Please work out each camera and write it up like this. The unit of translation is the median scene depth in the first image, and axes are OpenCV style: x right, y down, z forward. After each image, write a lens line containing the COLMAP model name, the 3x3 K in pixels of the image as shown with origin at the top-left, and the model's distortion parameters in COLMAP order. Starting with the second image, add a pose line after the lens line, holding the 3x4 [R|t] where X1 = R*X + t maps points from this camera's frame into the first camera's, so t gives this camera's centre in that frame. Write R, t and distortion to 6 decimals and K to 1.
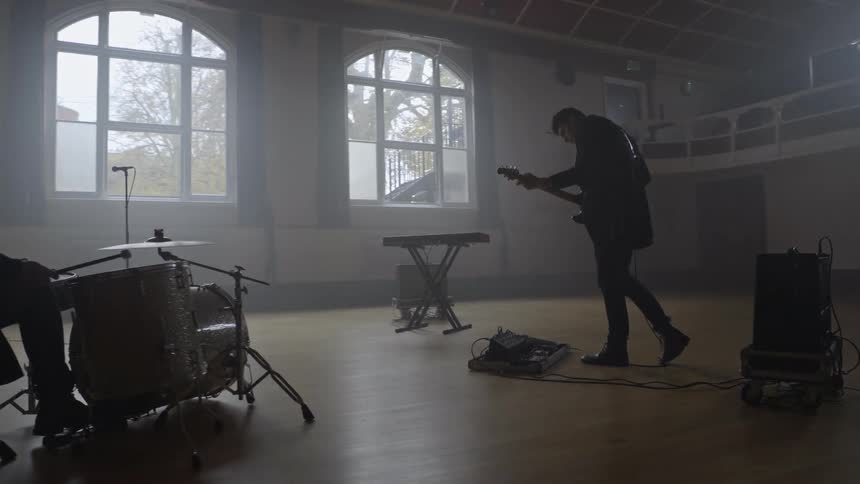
lens RADIAL K [[598.1, 0, 427.7], [0, 598.1, 239.5], [0, 0, 1]] dist [-0.059316, 0.004643]
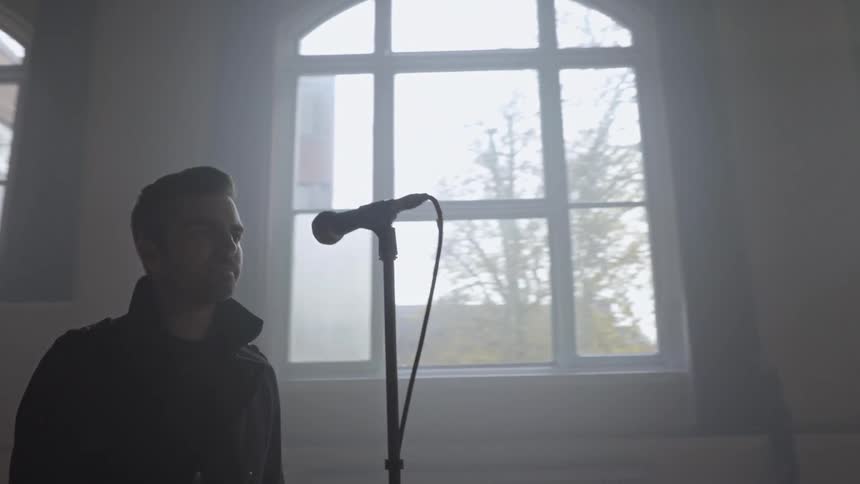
lens RADIAL K [[789.0, 0, 428.8], [0, 789.0, 243.4], [0, 0, 1]] dist [-0.067241, 0.000015]
pose [[0.879742, -0.112070, -0.462054, -0.303362], [0.012092, 0.976782, -0.213894, -0.049742], [0.475298, 0.182585, 0.860671, 0.618335]]
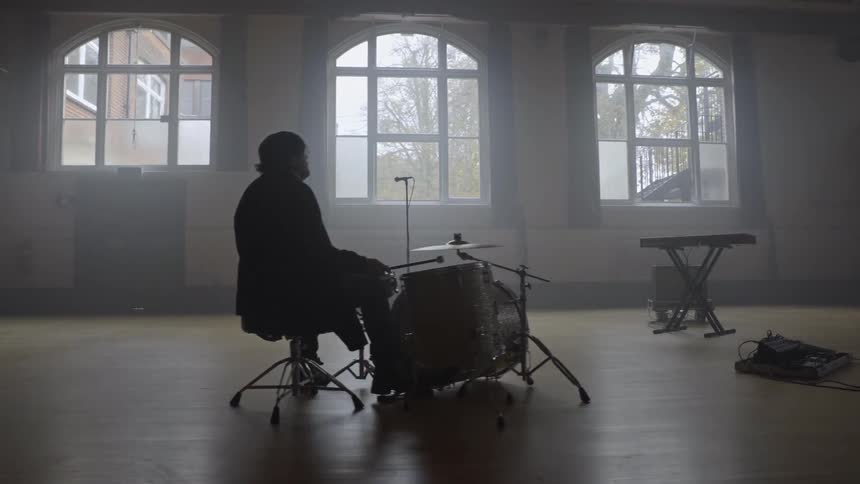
lens RADIAL K [[627.3, 0, 426.5], [0, 627.3, 232.5], [0, 0, 1]] dist [-0.098979, 0.075780]
pose [[0.927353, -0.003257, -0.374173, -0.015004], [-0.000271, 0.999956, -0.009377, -0.003322], [0.374187, 0.008798, 0.927311, -0.087489]]
